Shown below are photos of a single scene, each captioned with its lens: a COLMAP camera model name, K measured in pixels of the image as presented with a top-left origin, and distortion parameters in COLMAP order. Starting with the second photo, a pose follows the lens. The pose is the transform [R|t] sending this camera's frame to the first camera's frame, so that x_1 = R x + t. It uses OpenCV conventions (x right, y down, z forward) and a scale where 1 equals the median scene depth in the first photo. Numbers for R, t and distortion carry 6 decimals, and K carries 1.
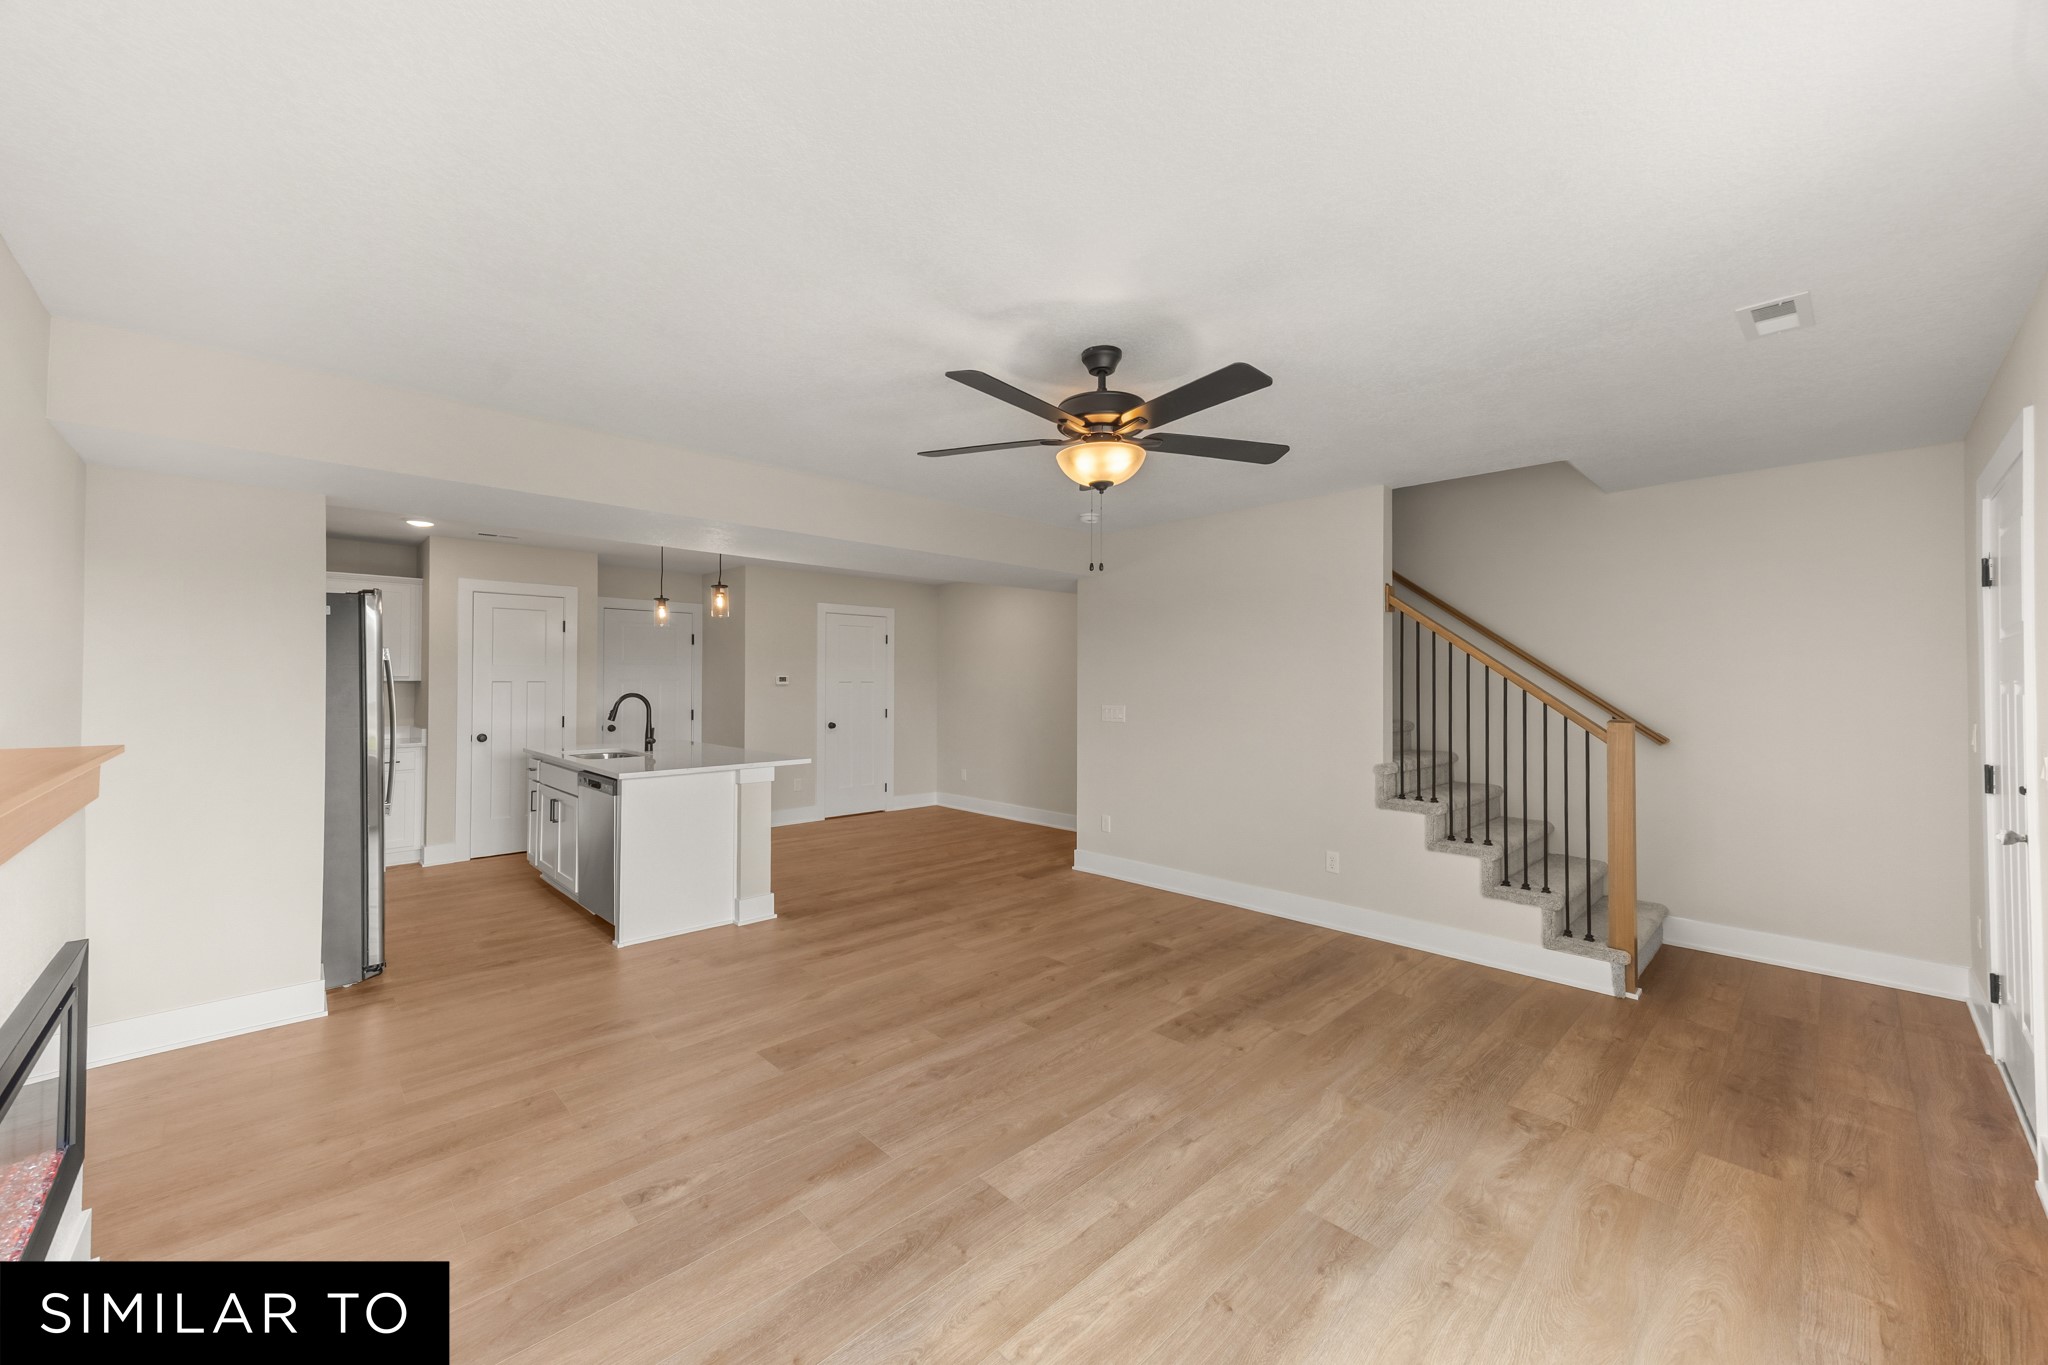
lens RADIAL K [[788.5, 0, 1024.8], [0, 788.5, 678.2], [0, 0, 1]] dist [0.000051, 0.000004]
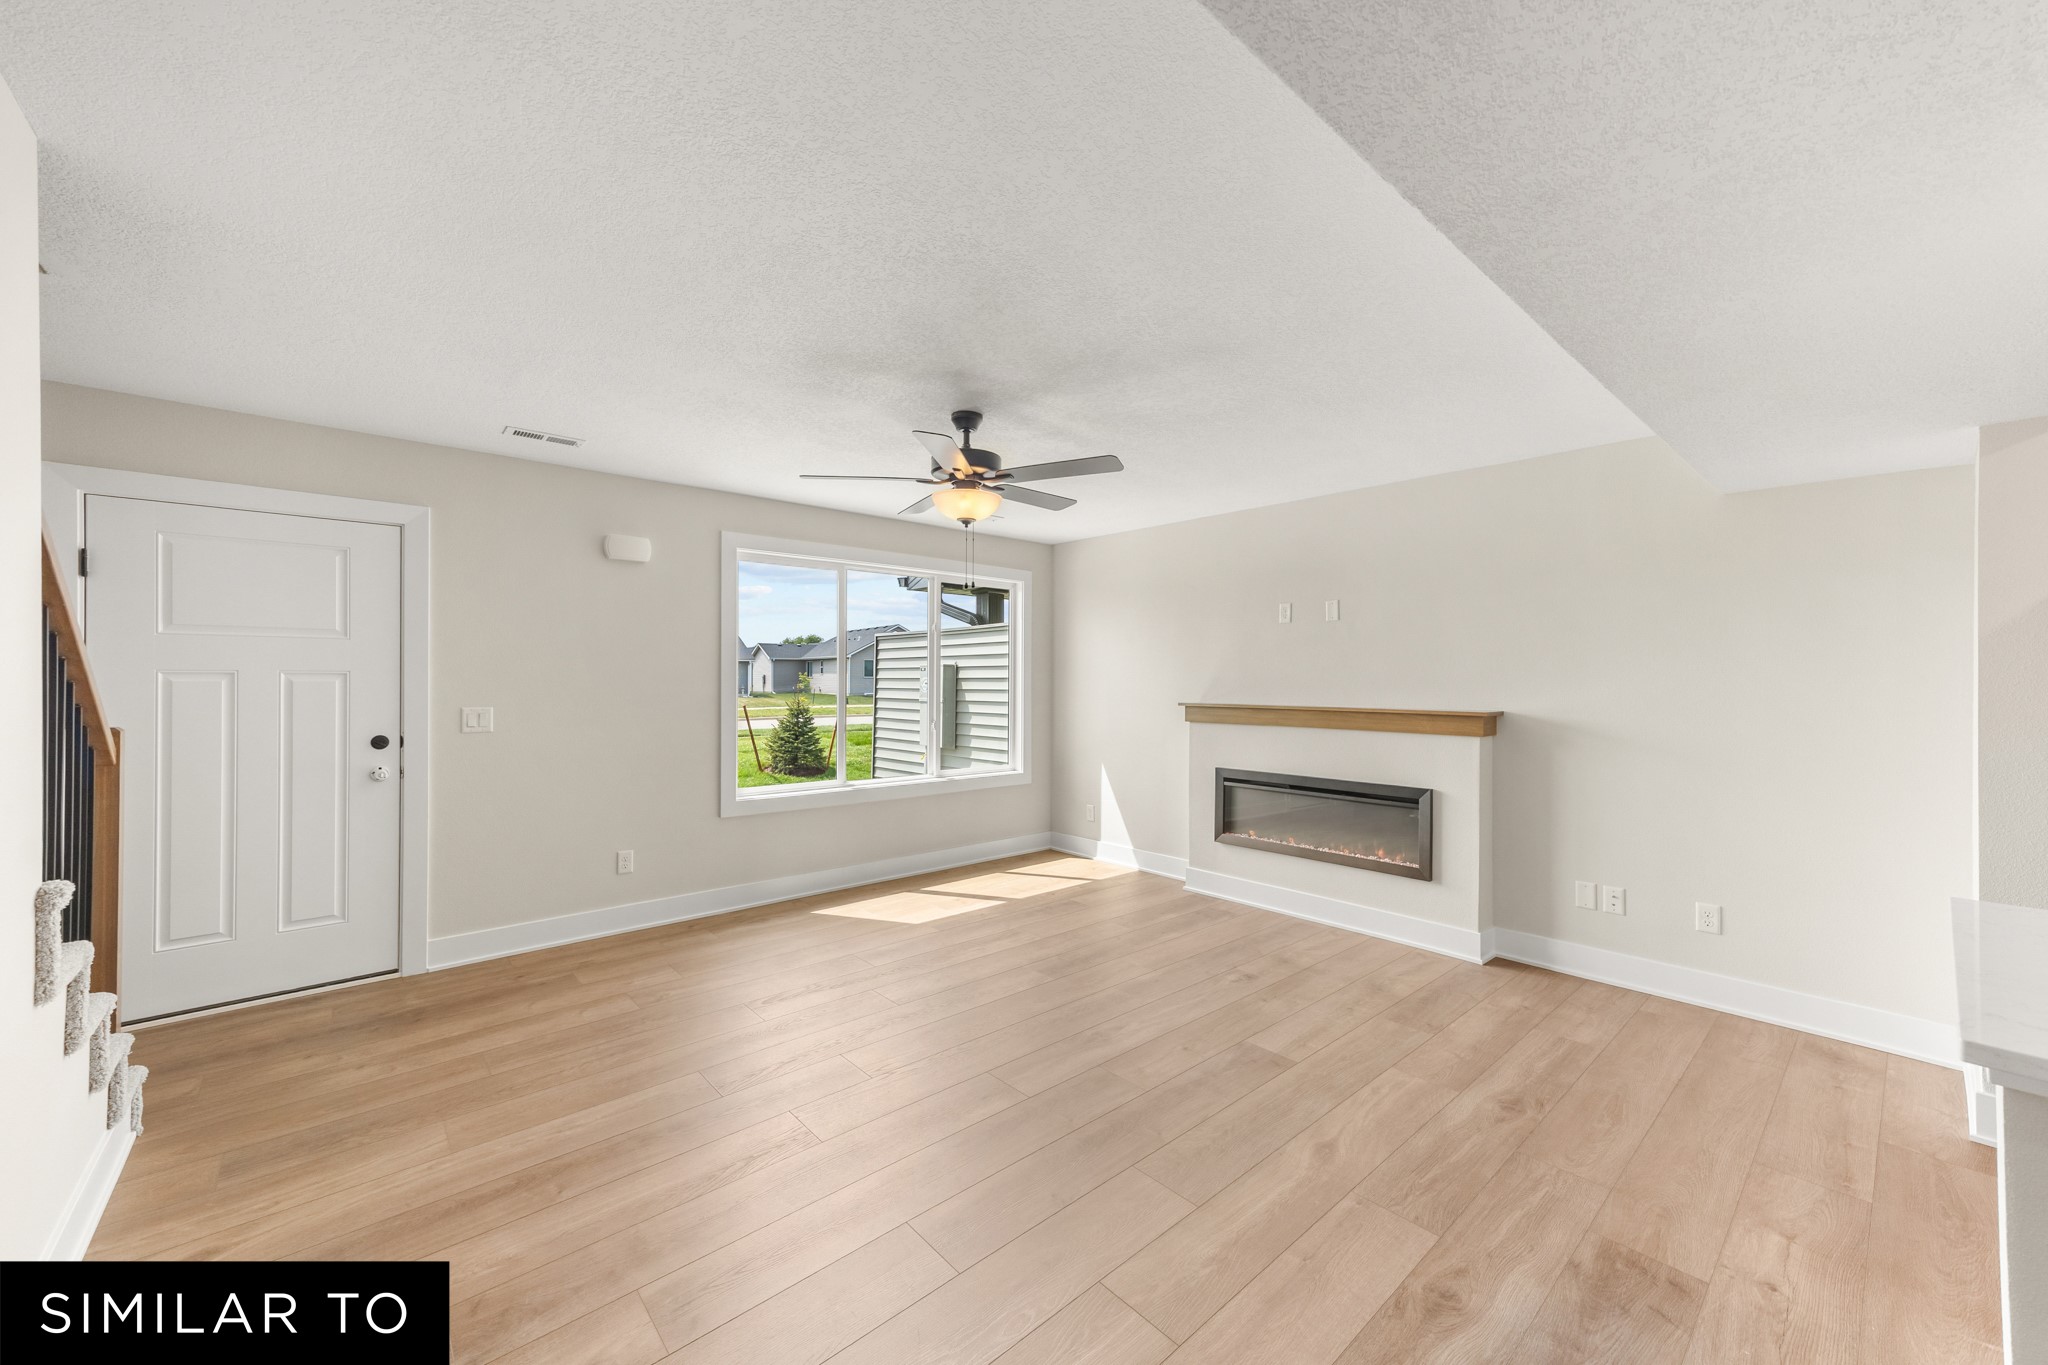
lens RADIAL K [[788.5, 0, 1023.5], [0, 788.5, 677.3], [0, 0, 1]] dist [0.000051, 0.000004]
pose [[-0.998916, -0.007375, 0.045969, -0.047794], [-0.007752, 0.999938, -0.008031, 0.013142], [-0.045907, -0.008379, -0.998911, 2.032177]]
